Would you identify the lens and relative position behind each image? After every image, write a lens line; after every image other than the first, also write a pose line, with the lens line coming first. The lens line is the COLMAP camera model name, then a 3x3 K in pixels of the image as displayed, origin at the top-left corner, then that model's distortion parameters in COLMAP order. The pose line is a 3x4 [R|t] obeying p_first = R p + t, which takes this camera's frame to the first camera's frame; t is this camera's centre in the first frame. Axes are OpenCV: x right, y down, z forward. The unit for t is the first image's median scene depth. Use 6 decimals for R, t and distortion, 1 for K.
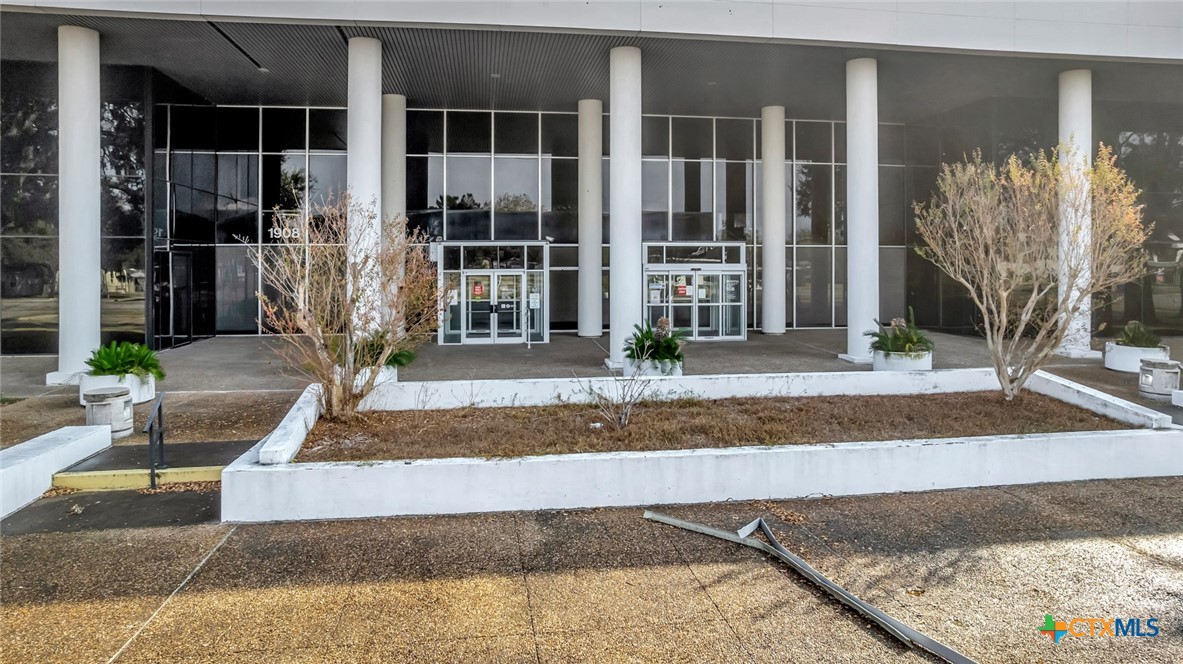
lens RADIAL K [[770.9, 0, 592.2], [0, 770.9, 246.4], [0, 0, 1]] dist [-0.045007, -0.001370]
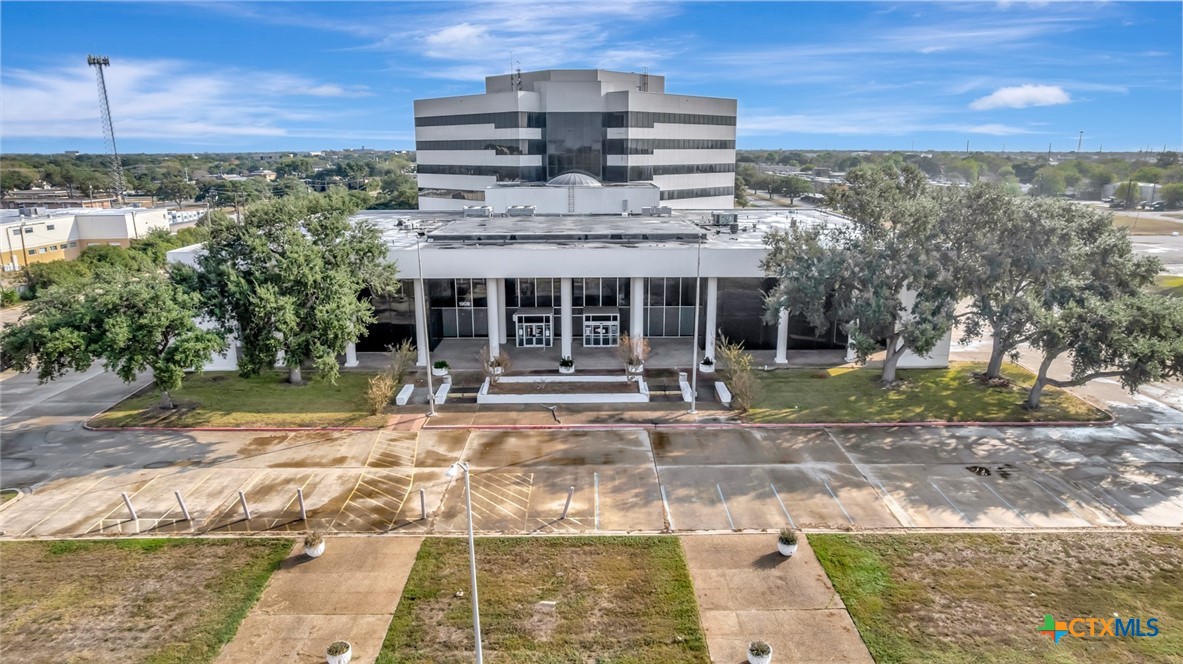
lens RADIAL K [[763.2, 0, 591.5], [0, 763.2, 332.0], [0, 0, 1]] dist [-0.072696, 0.069173]
pose [[0.991236, 0.031675, -0.128250, 0.674133], [0.003335, 0.964520, 0.263989, -1.014466], [0.132062, -0.262103, 0.955961, -2.587475]]
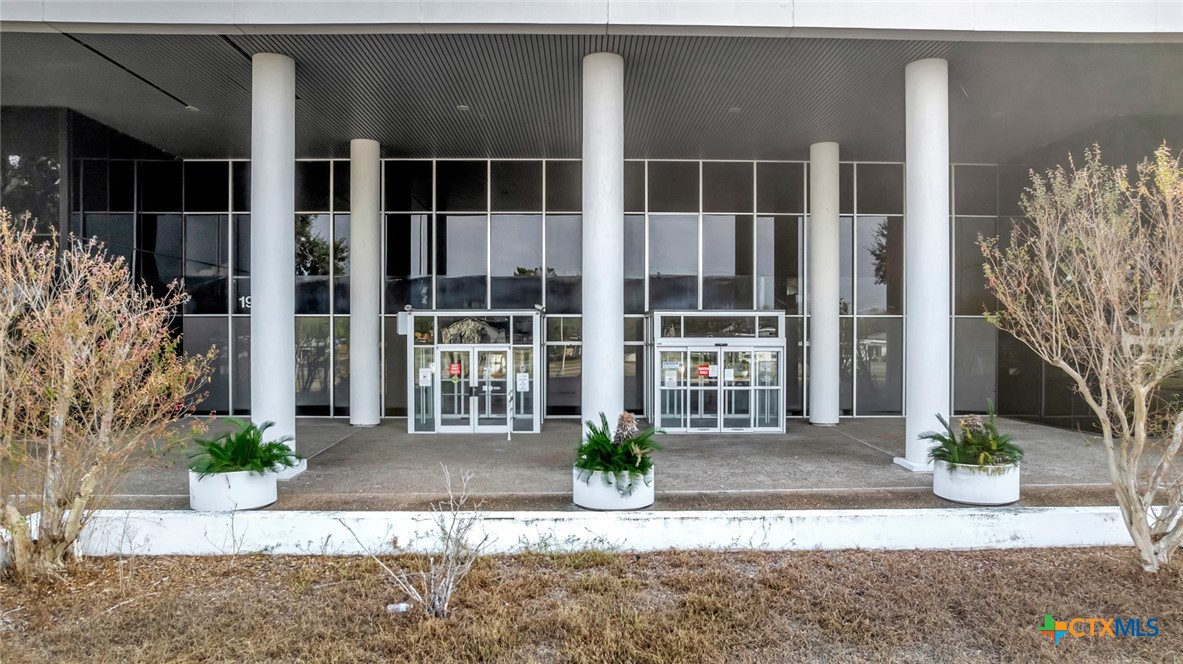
lens RADIAL K [[763.2, 0, 591.5], [0, 763.2, 332.0], [0, 0, 1]] dist [-0.072696, 0.069173]
pose [[0.992590, 0.000596, -0.121507, 0.137491], [0.001184, 0.999893, 0.014571, 0.006871], [0.121503, -0.014607, 0.992484, 0.270287]]
